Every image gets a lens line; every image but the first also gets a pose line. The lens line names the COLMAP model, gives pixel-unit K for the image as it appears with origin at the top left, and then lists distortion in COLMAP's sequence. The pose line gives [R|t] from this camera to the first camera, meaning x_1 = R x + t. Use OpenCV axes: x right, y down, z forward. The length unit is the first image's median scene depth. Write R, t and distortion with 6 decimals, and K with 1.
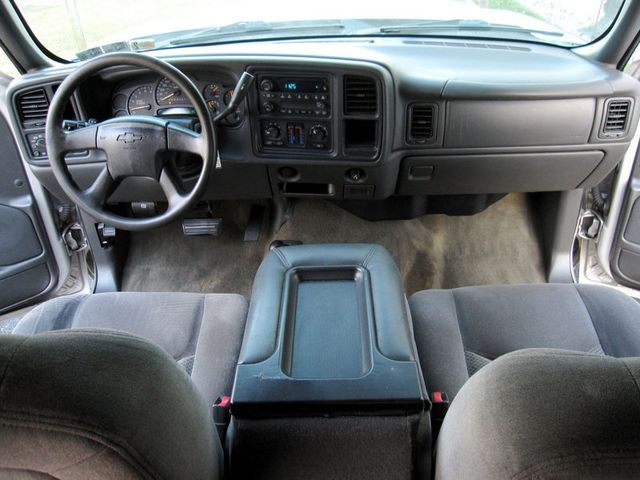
lens RADIAL K [[529.5, 0, 323.8], [0, 529.5, 237.5], [0, 0, 1]] dist [-0.057922, 0.009403]
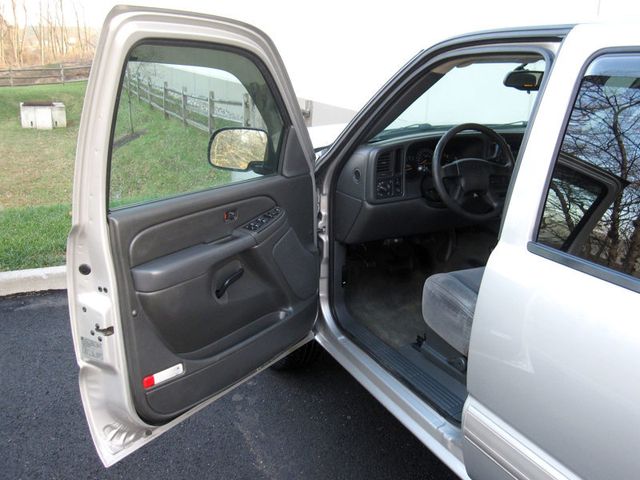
lens RADIAL K [[618.7, 0, 320.0], [0, 618.7, 240.0], [0, 0, 1]] dist [-0.054869, 0.011404]
pose [[0.893622, -0.098106, 0.437968, -1.522963], [0.227590, 0.940105, -0.253783, 0.384526], [-0.386838, 0.326463, 0.862426, -0.449276]]
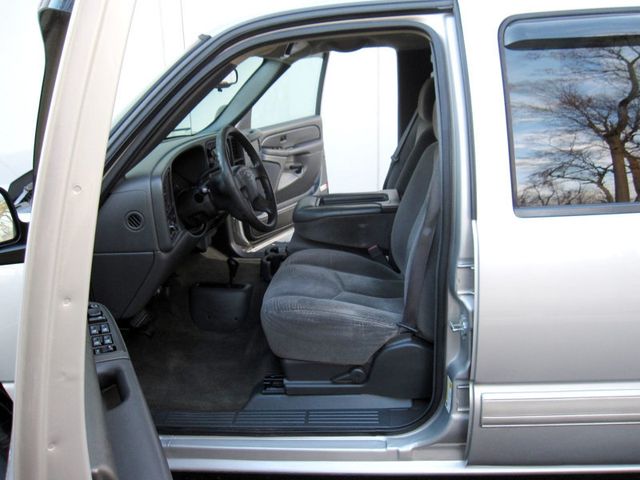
lens RADIAL K [[529.5, 0, 323.8], [0, 529.5, 237.5], [0, 0, 1]] dist [-0.057922, 0.009403]
pose [[0.051171, -0.274135, 0.960329, -1.644236], [0.600434, 0.776833, 0.189760, -0.179123], [-0.798035, 0.566904, 0.204352, 0.511182]]
